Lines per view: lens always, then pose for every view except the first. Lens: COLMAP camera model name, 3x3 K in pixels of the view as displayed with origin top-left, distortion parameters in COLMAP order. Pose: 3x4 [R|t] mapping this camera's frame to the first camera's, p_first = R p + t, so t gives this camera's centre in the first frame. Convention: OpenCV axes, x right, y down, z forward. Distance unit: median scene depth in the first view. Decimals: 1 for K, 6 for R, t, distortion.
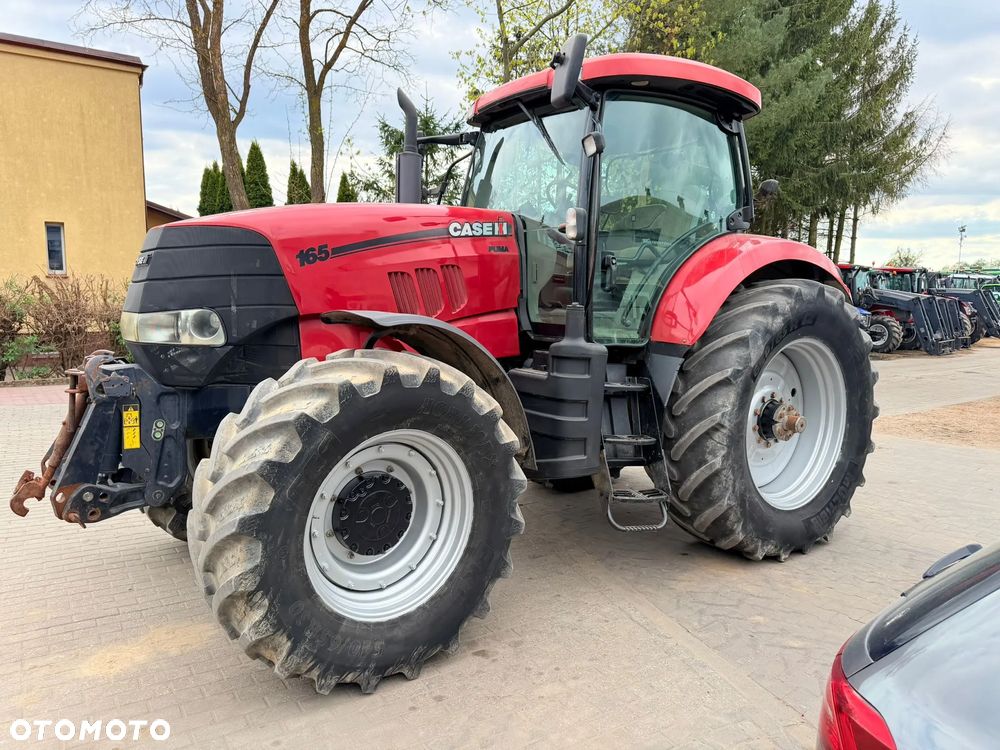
lens RADIAL K [[698.3, 0, 496.7], [0, 698.3, 378.6], [0, 0, 1]] dist [0.059583, -0.078591]
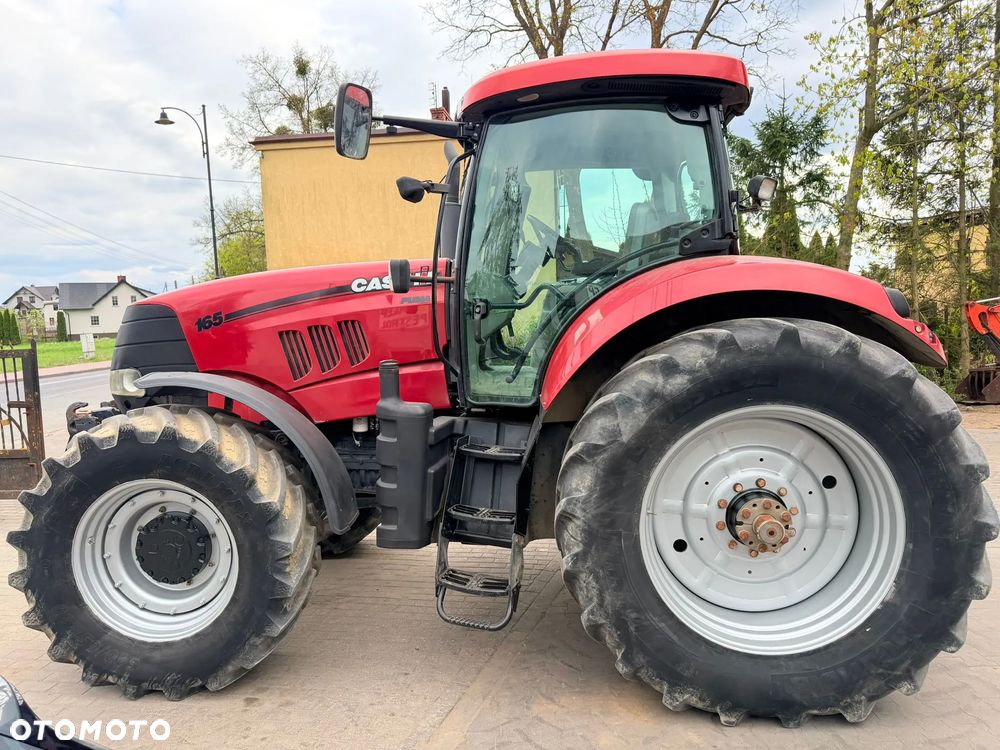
lens RADIAL K [[698.3, 0, 496.7], [0, 698.3, 378.6], [0, 0, 1]] dist [0.059583, -0.078591]
pose [[0.759969, 0.022717, -0.649562, 0.761635], [-0.037650, 0.999250, -0.009103, -0.074490], [0.648868, 0.031374, 0.760254, 0.352763]]
